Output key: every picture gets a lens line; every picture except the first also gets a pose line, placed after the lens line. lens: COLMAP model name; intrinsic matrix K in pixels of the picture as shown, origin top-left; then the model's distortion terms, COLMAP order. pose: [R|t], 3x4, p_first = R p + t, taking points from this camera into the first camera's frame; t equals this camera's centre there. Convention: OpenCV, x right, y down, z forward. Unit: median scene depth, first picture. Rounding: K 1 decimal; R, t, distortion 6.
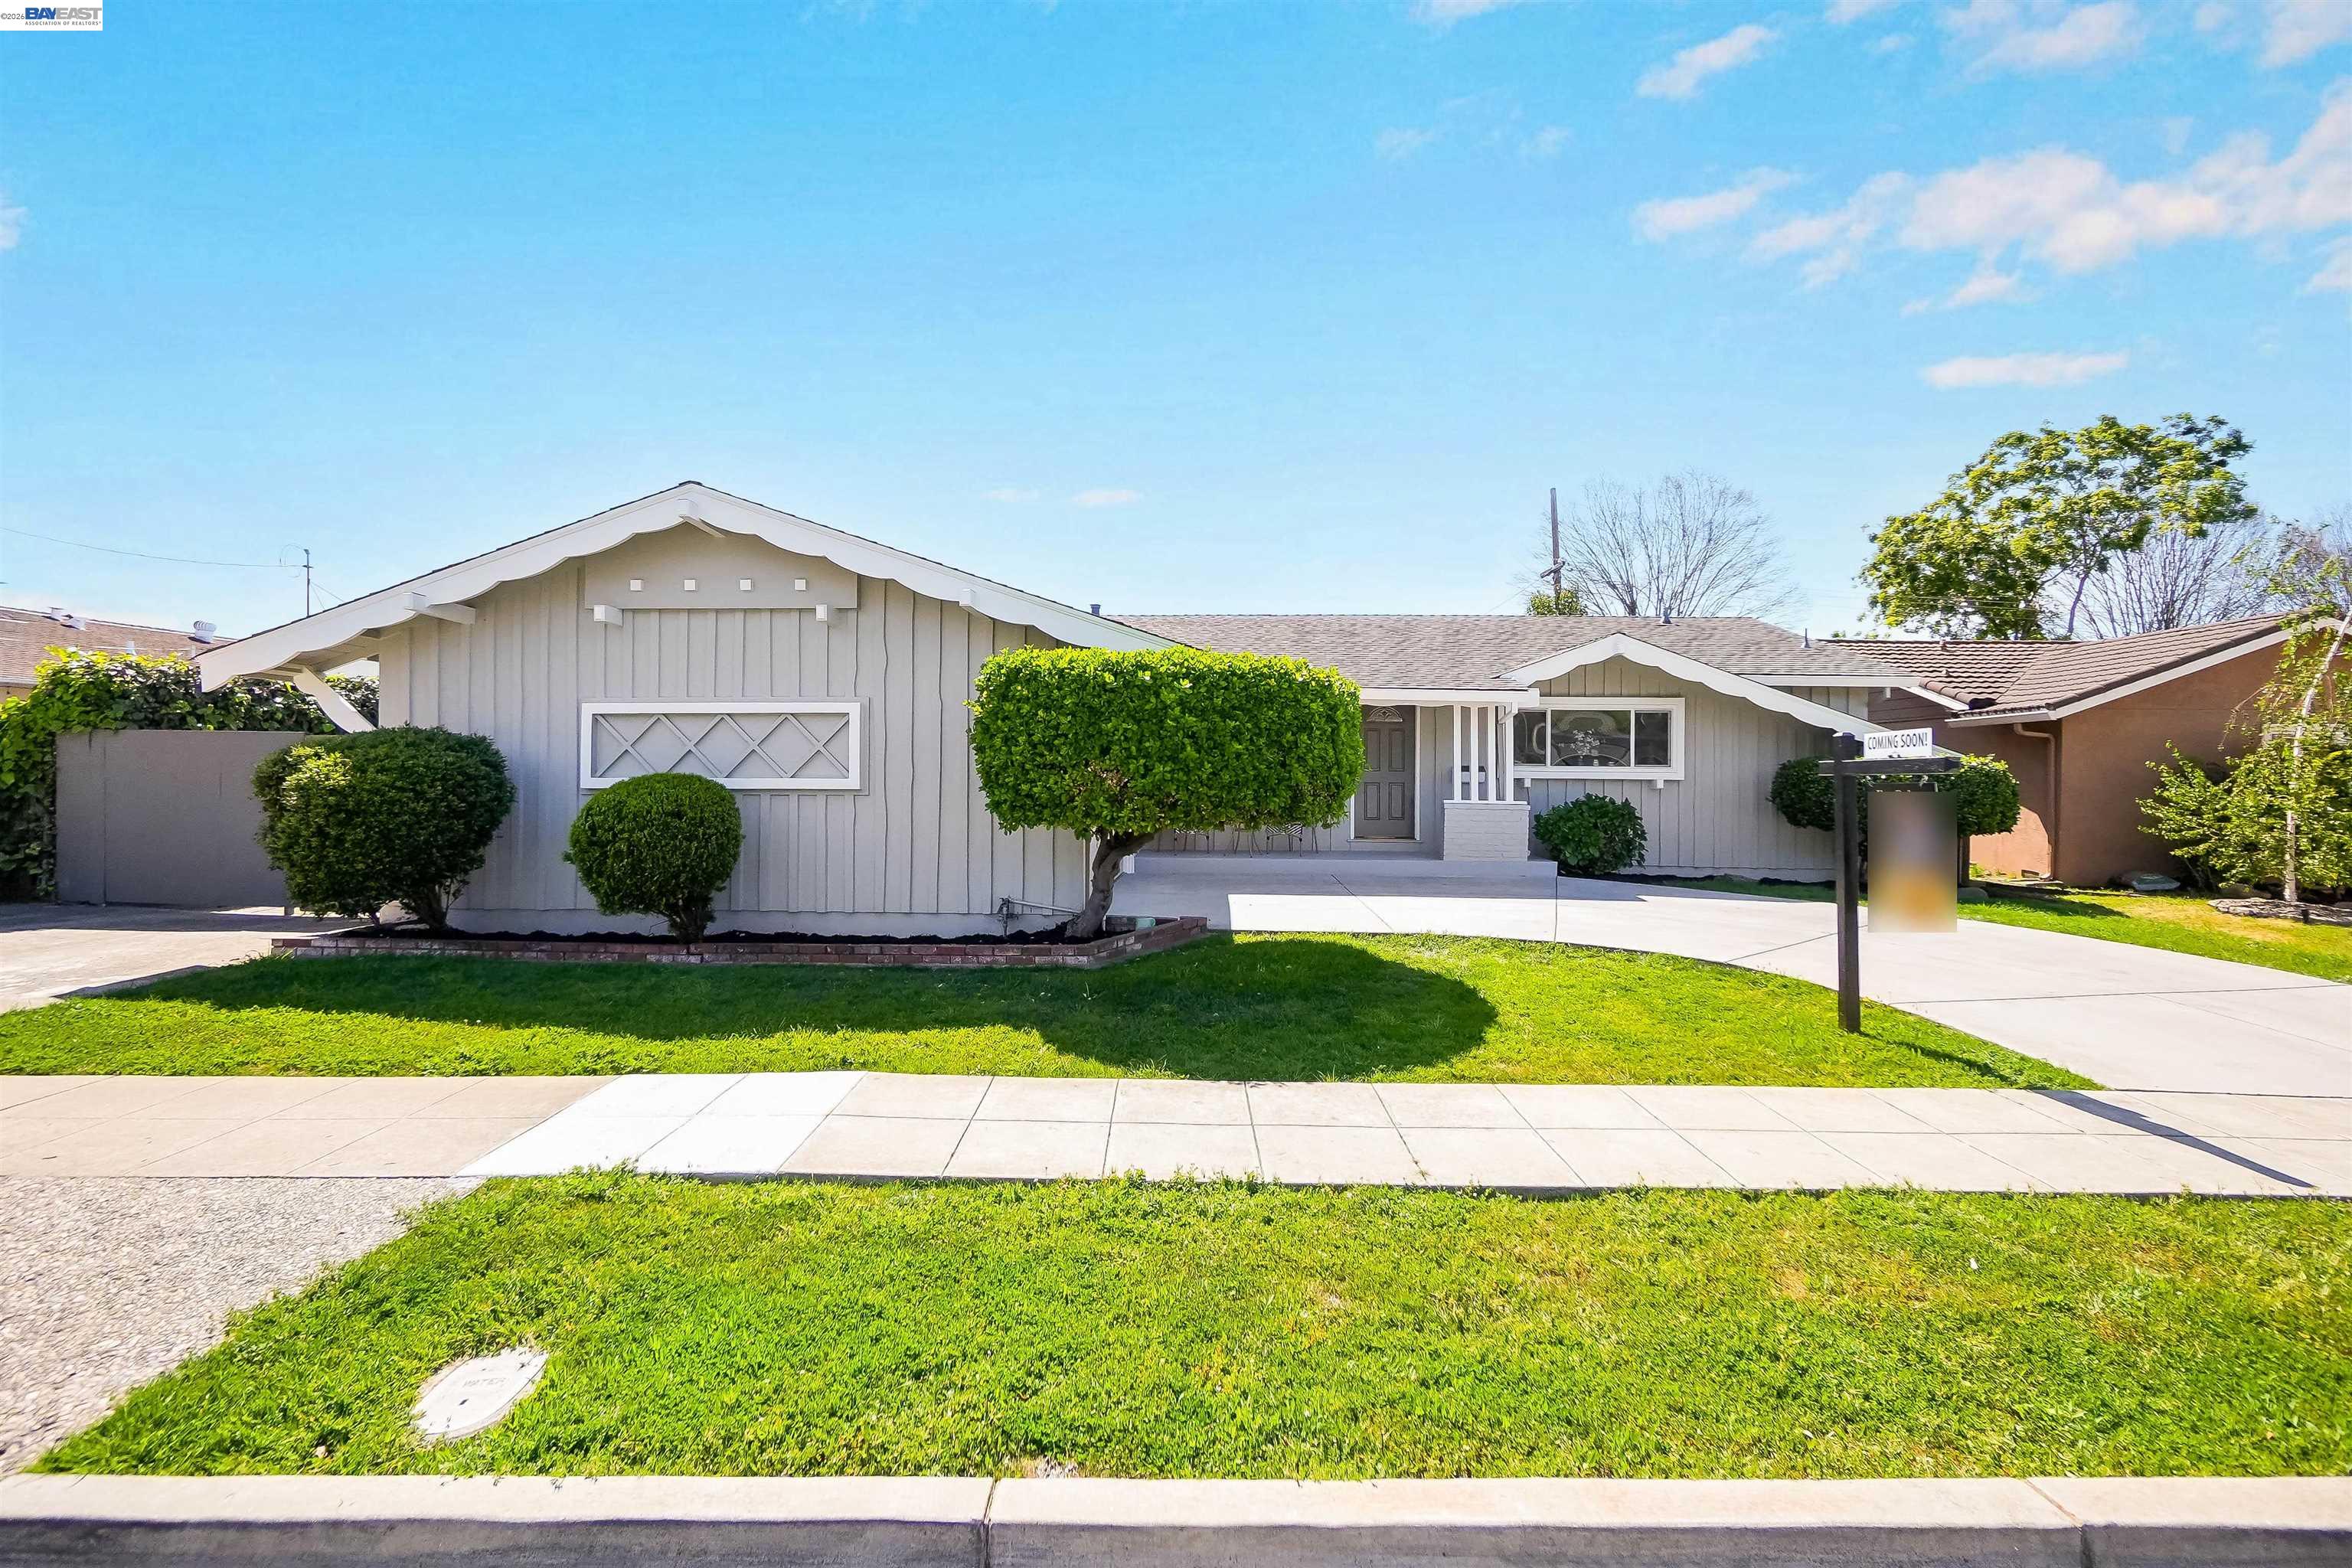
lens RADIAL K [[1020.6, 0, 1192.8], [0, 1020.6, 779.5], [0, 0, 1]] dist [-0.002280, 0.000281]
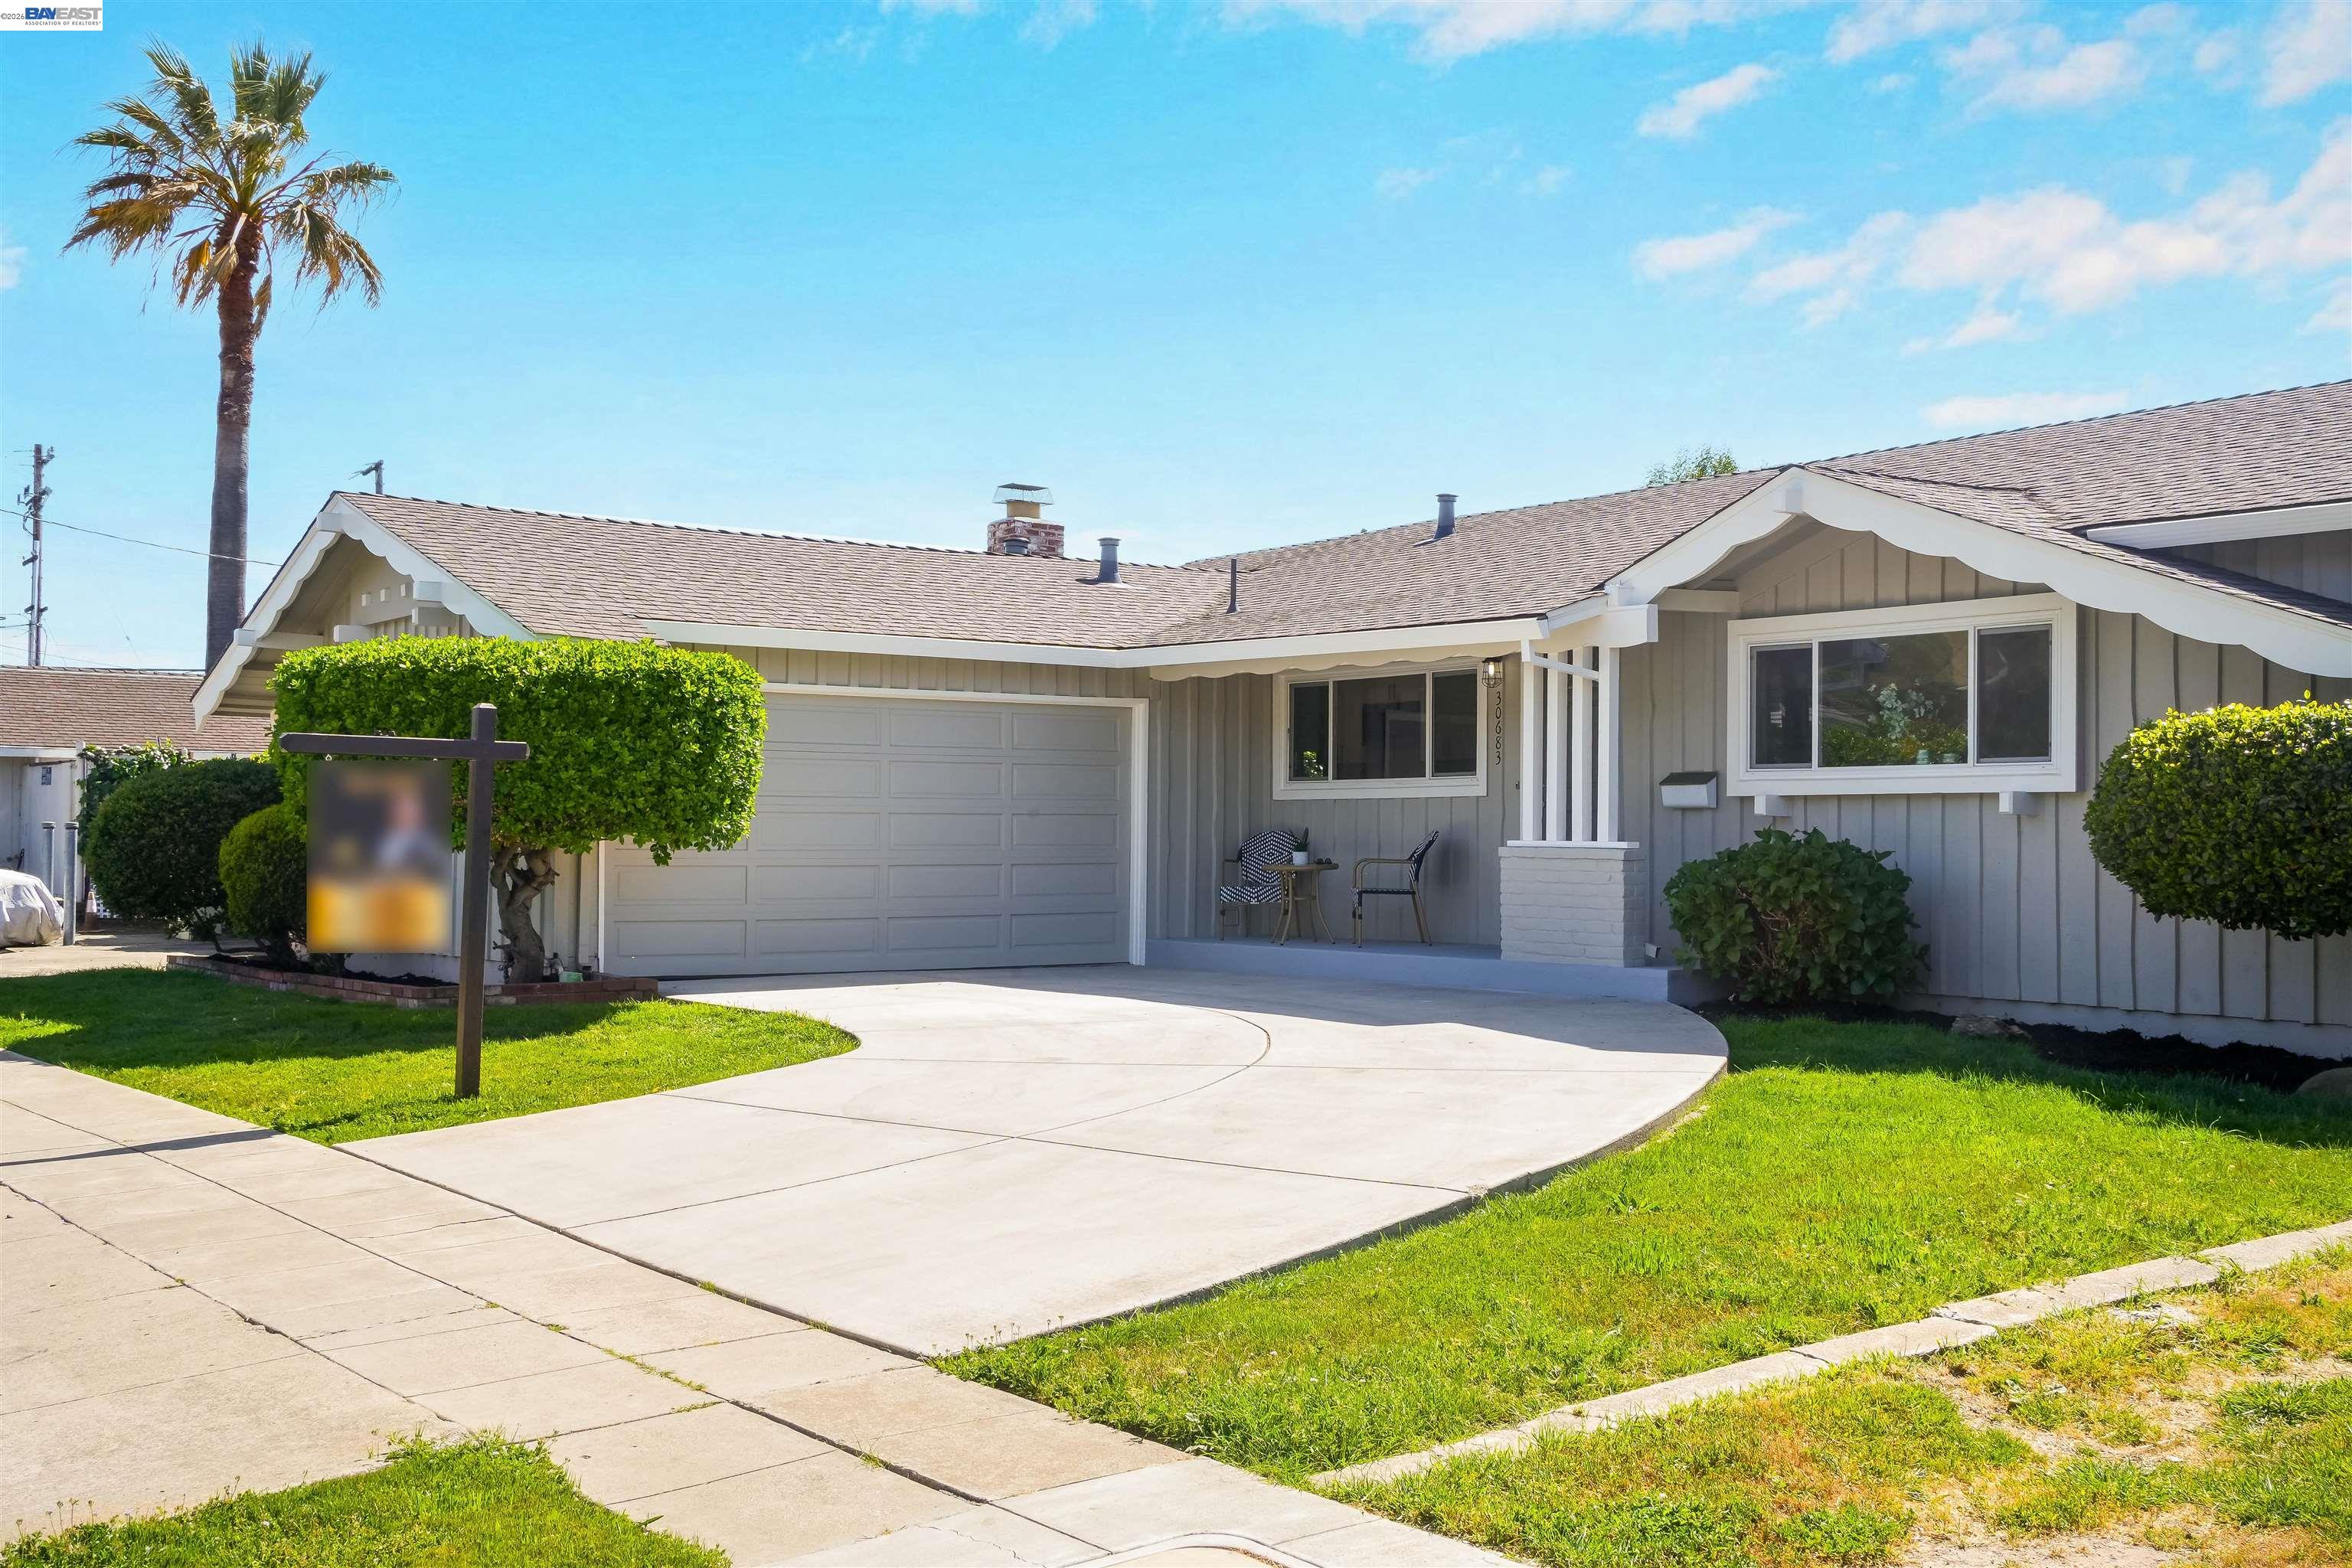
lens RADIAL K [[2490.1, 0, 1182.3], [0, 2490.1, 783.6], [0, 0, 1]] dist [0.024779, 0.000763]
pose [[0.615273, -0.024994, -0.787918, 1.049866], [-0.003819, 0.999391, -0.034685, 0.033177], [0.788305, 0.024350, 0.614803, 0.107827]]
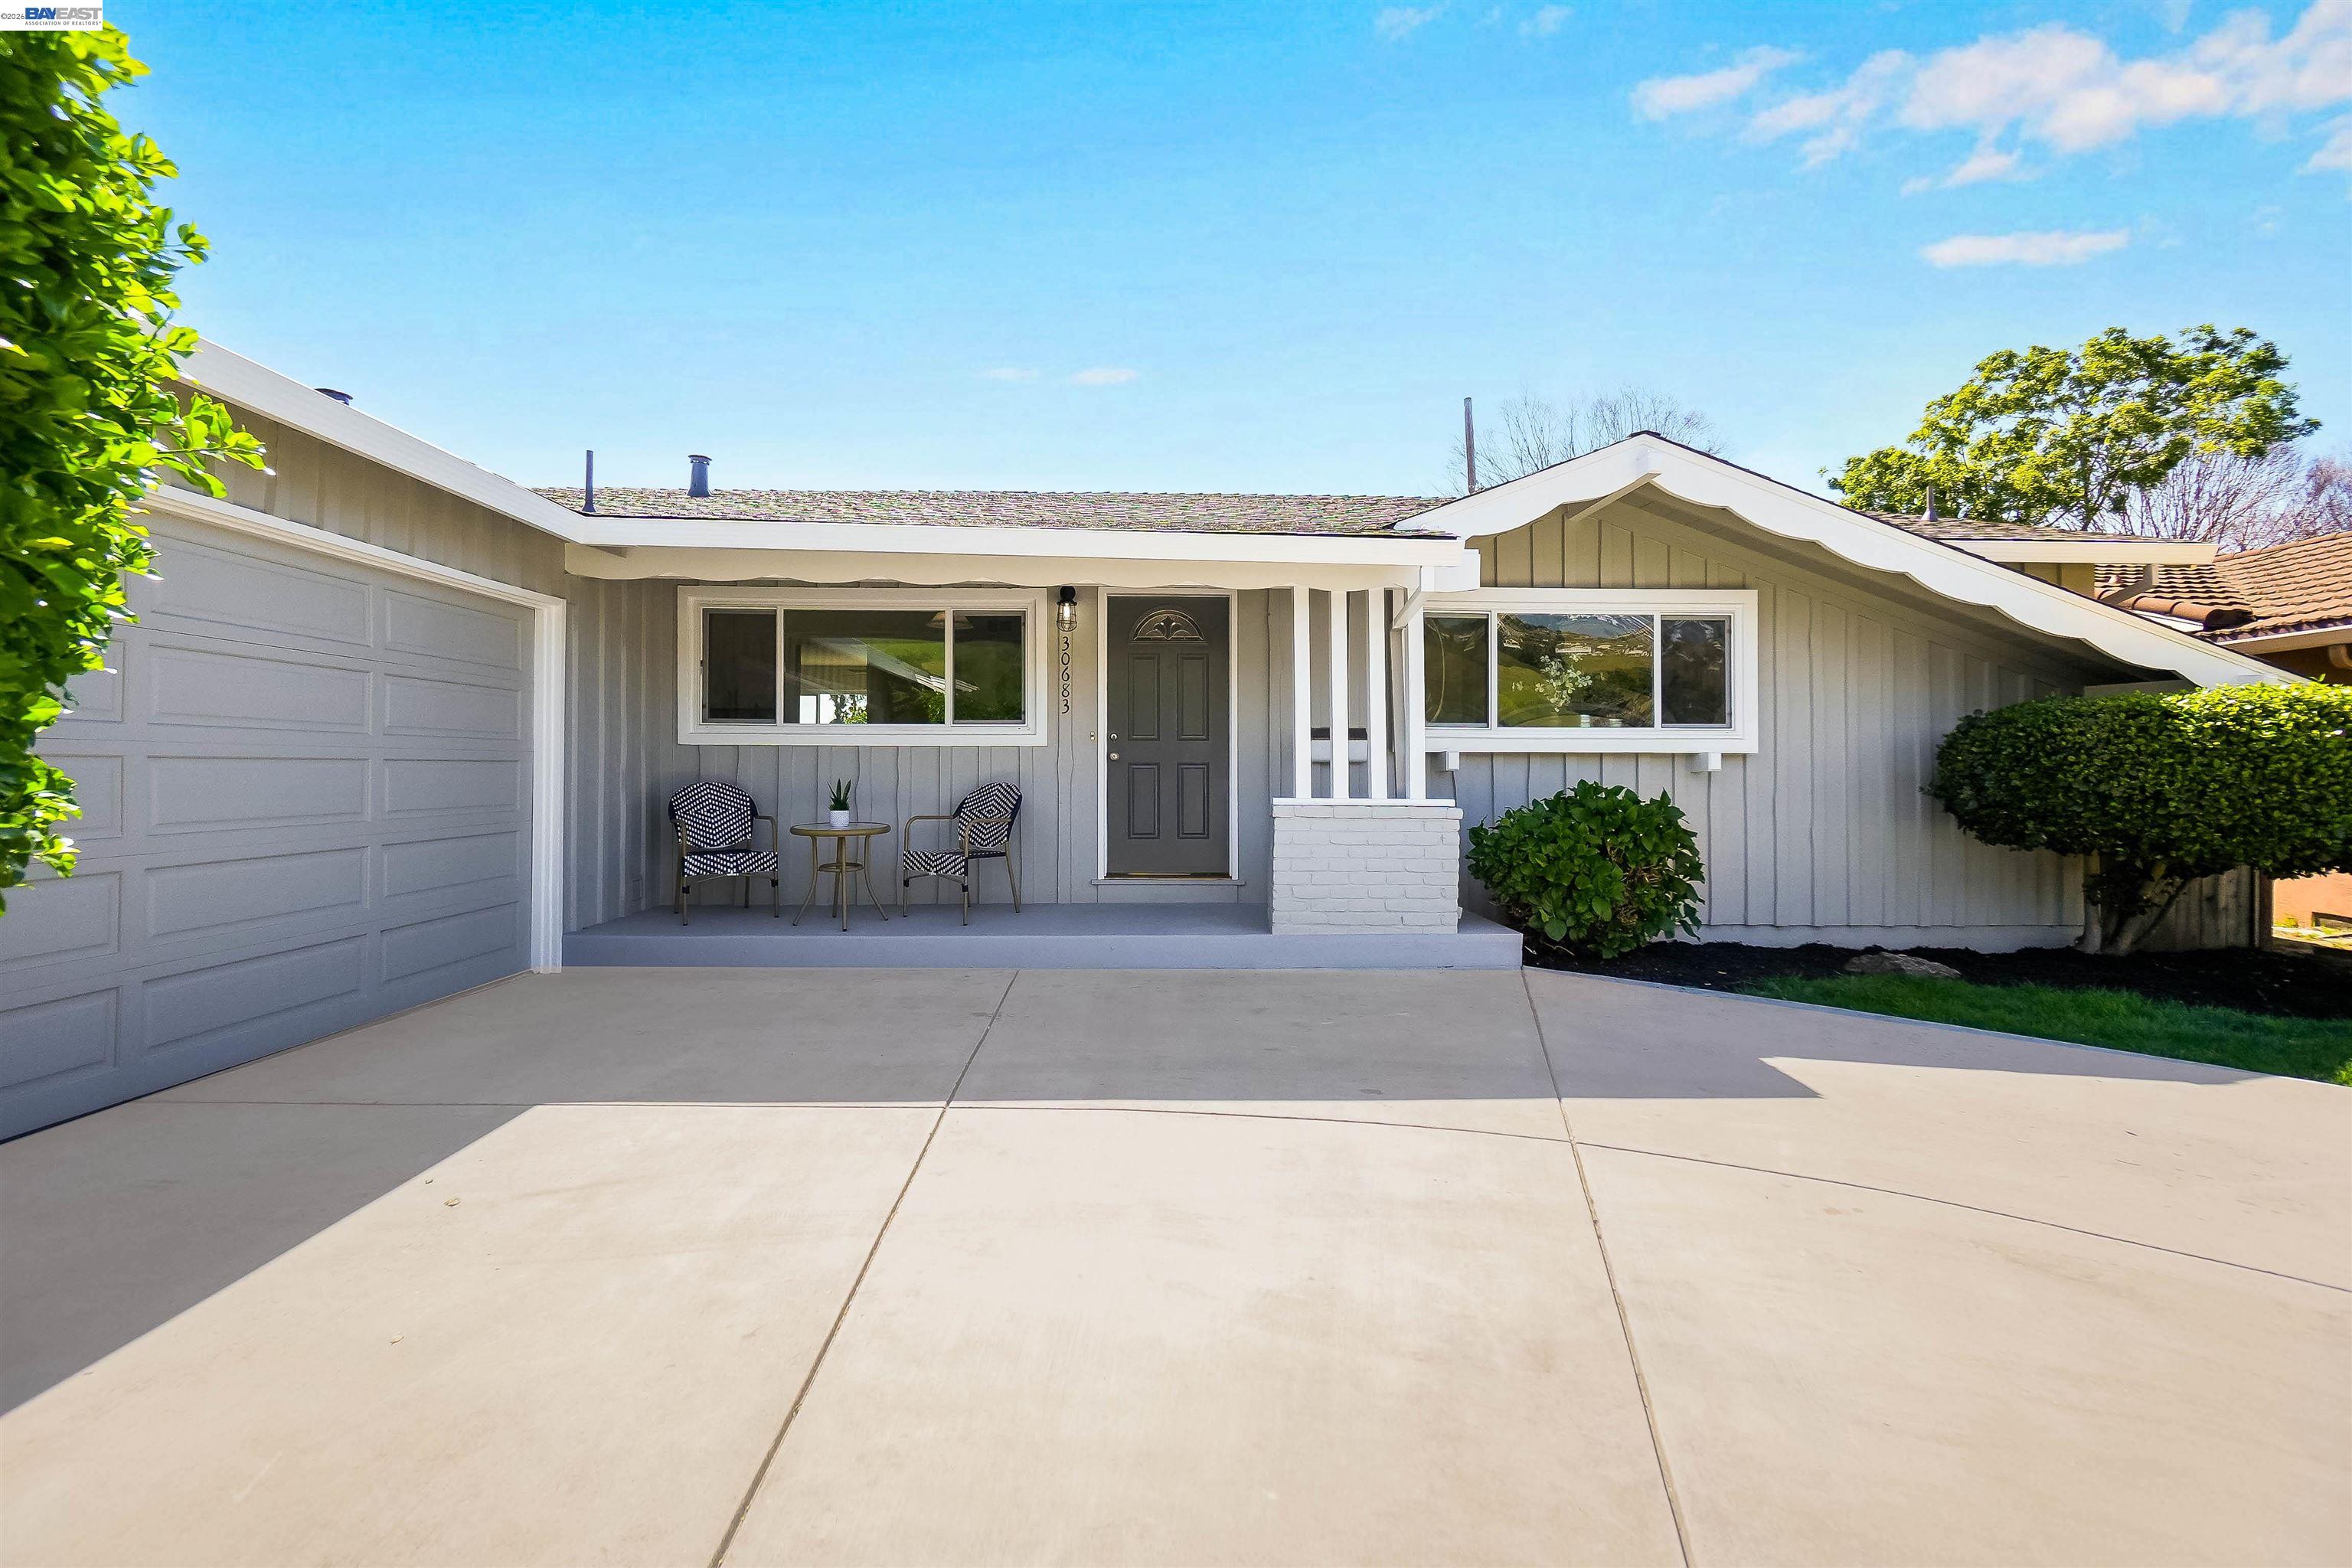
lens RADIAL K [[1030.8, 0, 1182.8], [0, 1030.8, 770.9], [0, 0, 1]] dist [-0.003119, 0.000859]
pose [[0.996881, -0.006103, 0.078679, 0.160633], [0.006498, 0.999968, -0.004762, 0.009398], [-0.078647, 0.005258, 0.996889, 0.519195]]
